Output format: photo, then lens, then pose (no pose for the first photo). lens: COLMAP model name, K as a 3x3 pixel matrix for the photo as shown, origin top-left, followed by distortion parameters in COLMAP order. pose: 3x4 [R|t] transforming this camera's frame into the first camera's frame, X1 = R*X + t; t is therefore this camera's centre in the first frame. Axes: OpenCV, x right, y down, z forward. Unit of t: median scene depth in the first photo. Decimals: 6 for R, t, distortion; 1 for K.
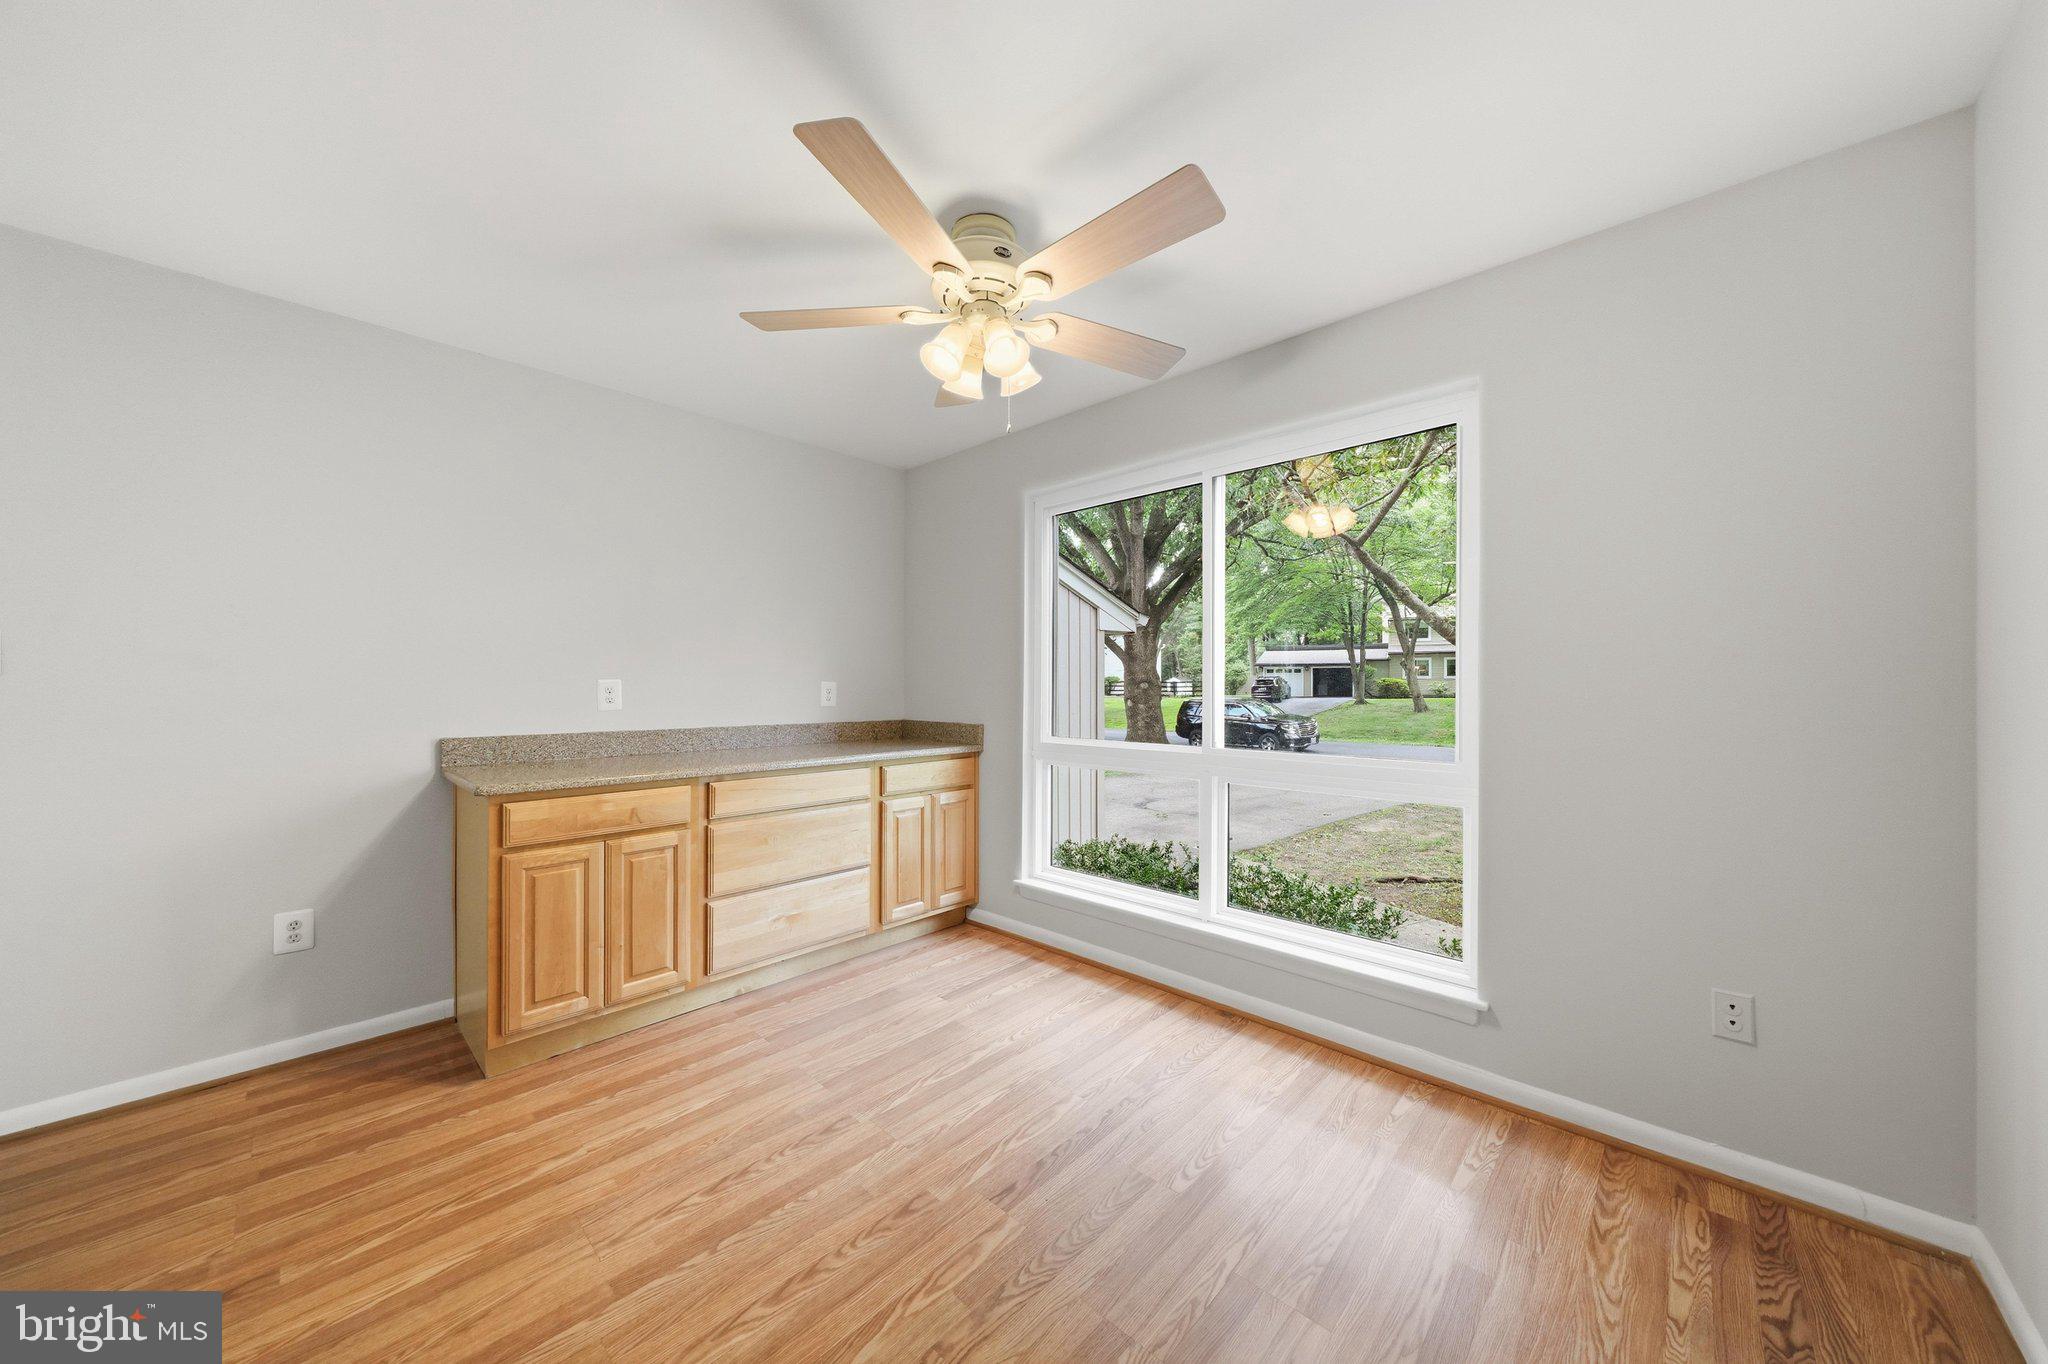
lens RADIAL K [[699.1, 0, 1021.6], [0, 699.1, 686.9], [0, 0, 1]] dist [-0.001258, -0.000212]
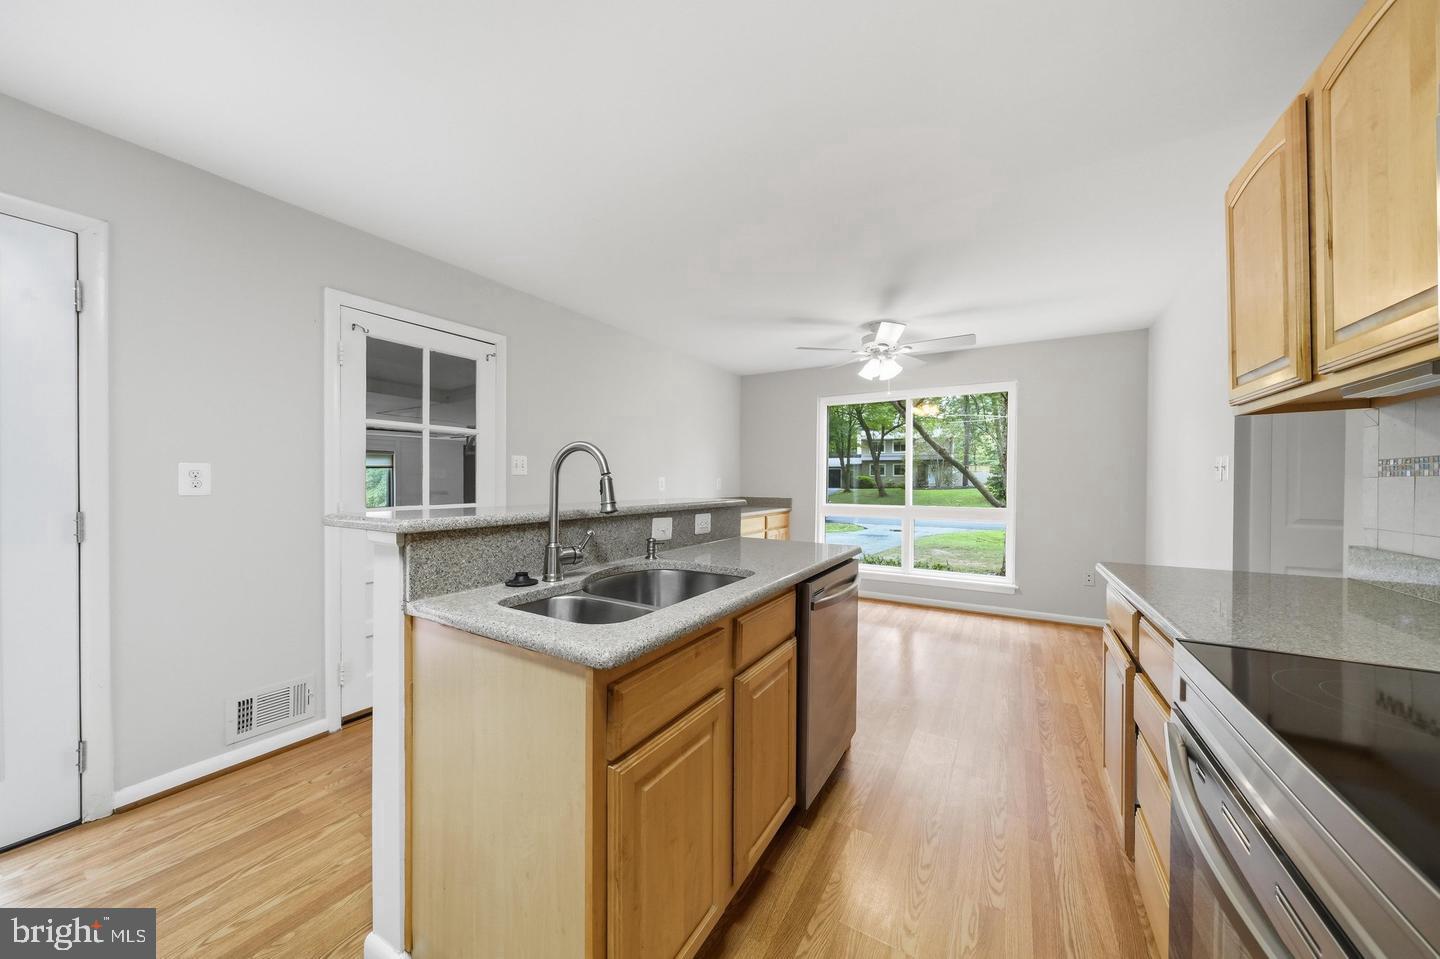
lens RADIAL K [[496.1, 0, 718.4], [0, 496.1, 480.9], [0, 0, 1]] dist [-0.000623, -0.000100]
pose [[0.975086, 0.002883, 0.221807, -0.961392], [-0.002879, 0.999996, -0.000339, 0.002046], [-0.221807, -0.000308, 0.975091, -0.712295]]
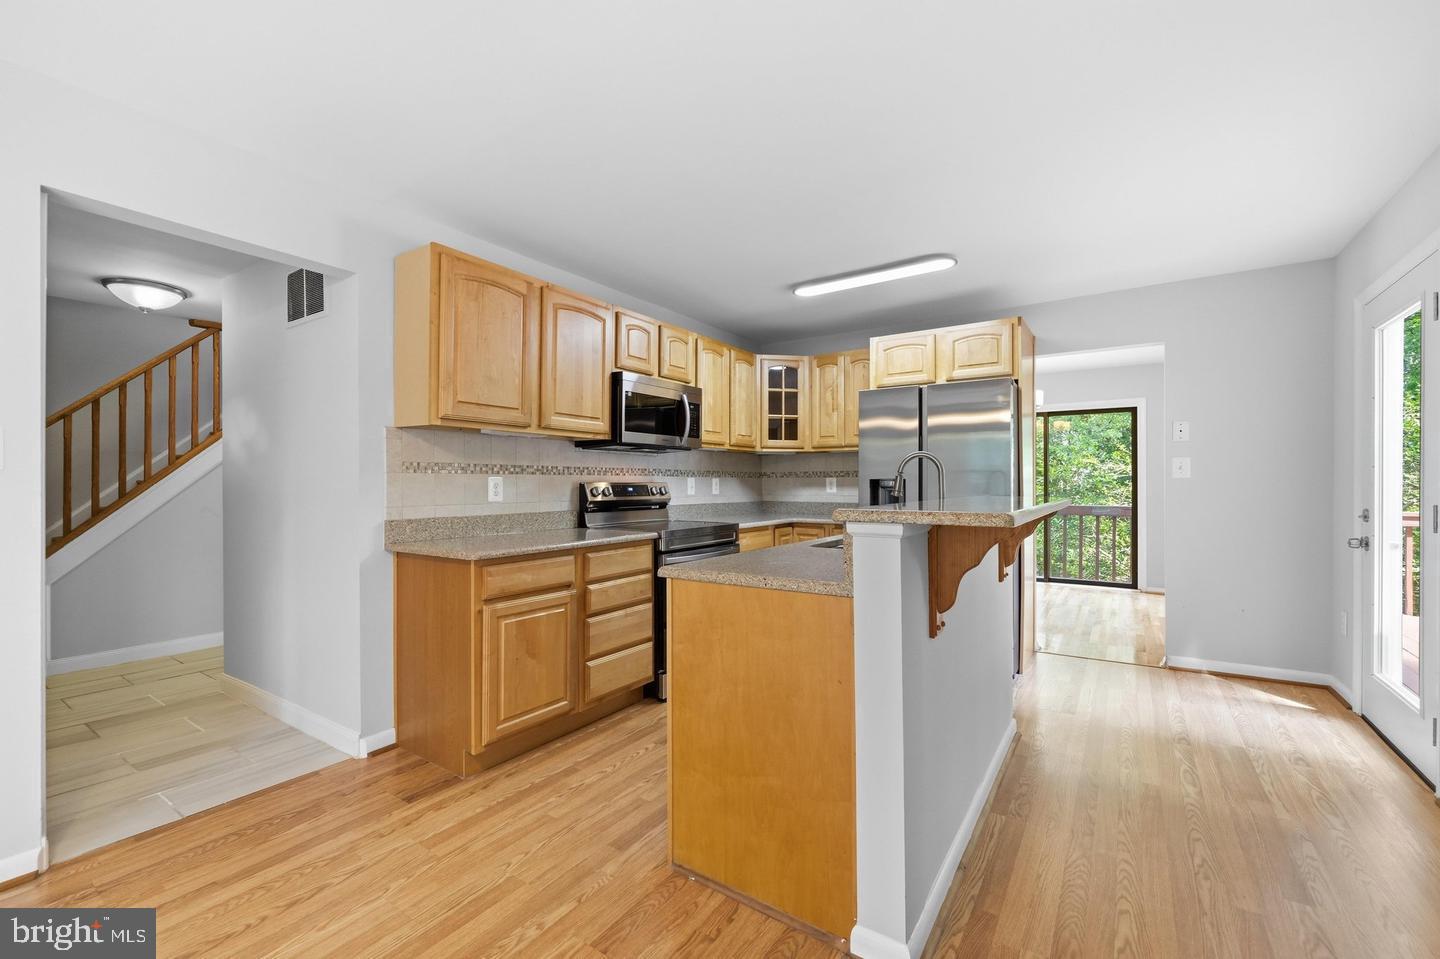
lens RADIAL K [[600.0, 0, 716.5], [0, 600.0, 482.1], [0, 0, 1]] dist [0.001047, 0.000080]
pose [[-0.987603, -0.000791, -0.156970, -0.418607], [-0.000833, 1.000000, 0.000205, 0.012925], [0.156970, 0.000334, -0.987603, 1.007335]]
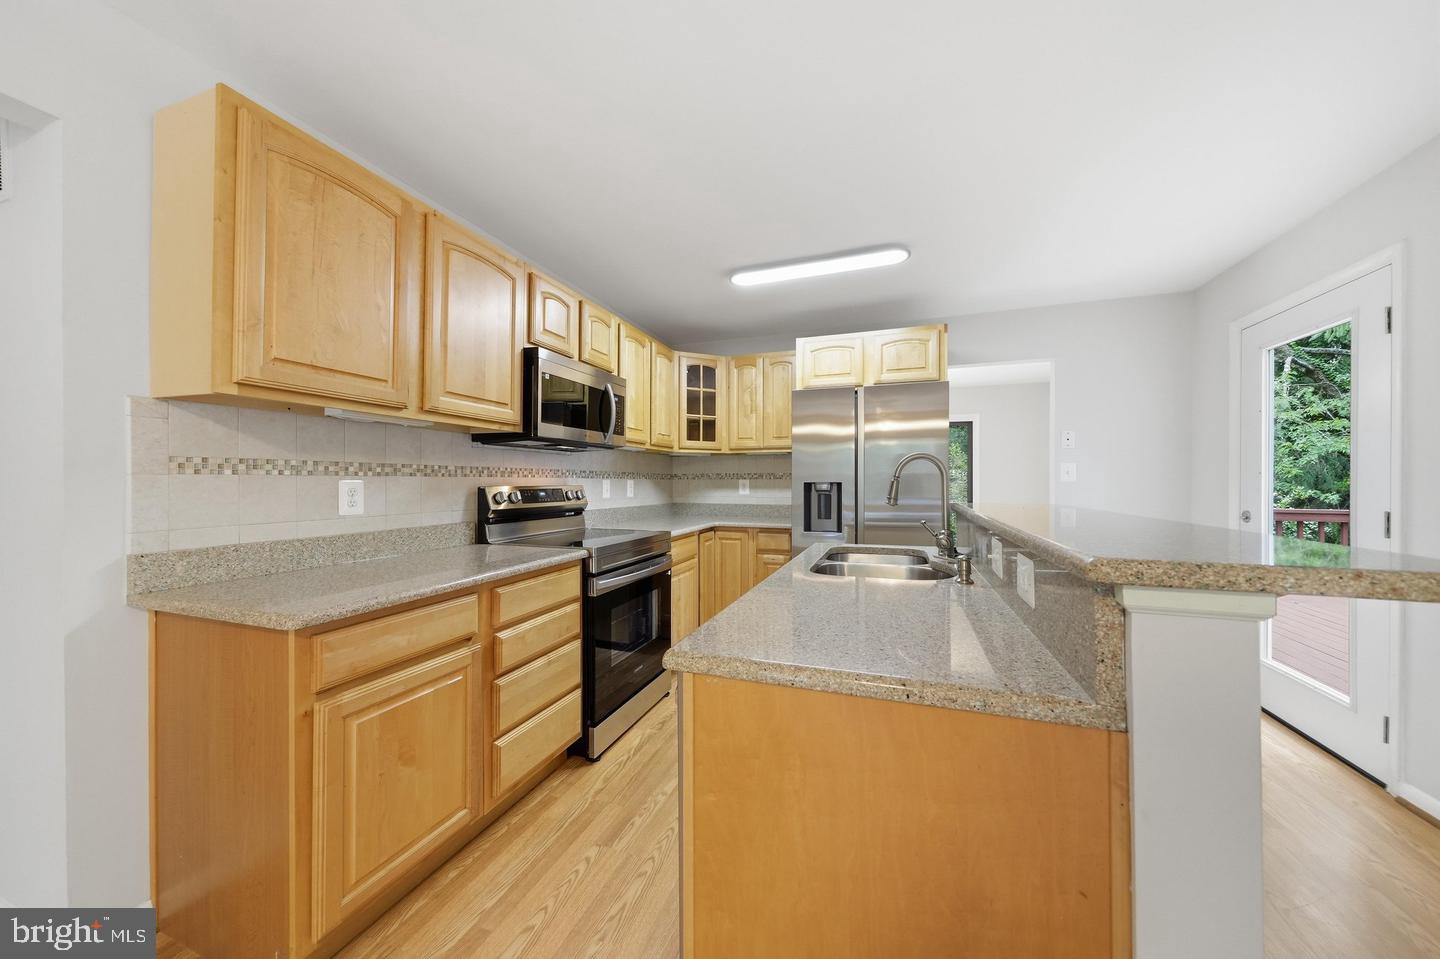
lens RADIAL K [[496.1, 0, 718.4], [0, 496.1, 480.9], [0, 0, 1]] dist [-0.000623, -0.000100]
pose [[-0.916148, -0.002476, -0.400833, -0.356084], [-0.002789, 0.999996, 0.000195, 0.001388], [0.400831, 0.001297, -0.916151, 0.541443]]
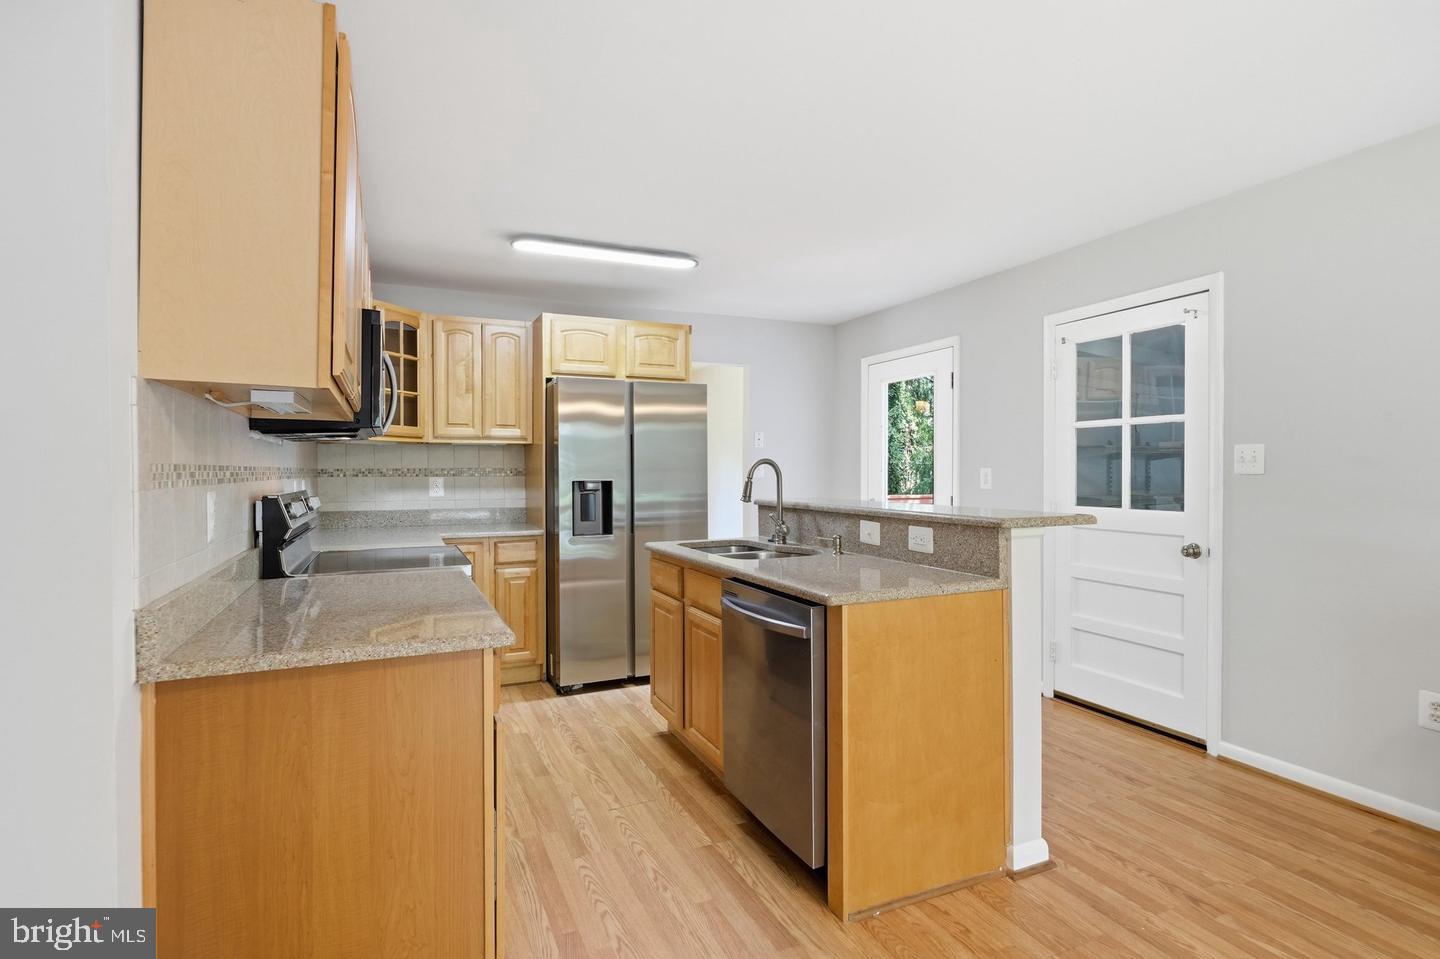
lens RADIAL K [[720.6, 0, 715.8], [0, 720.6, 476.9], [0, 0, 1]] dist [-0.002036, -0.000499]
pose [[-0.380690, 0.008560, -0.924663, 0.386698], [0.000575, 0.999959, 0.009020, -0.021297], [0.924702, 0.002902, -0.380680, 0.384937]]
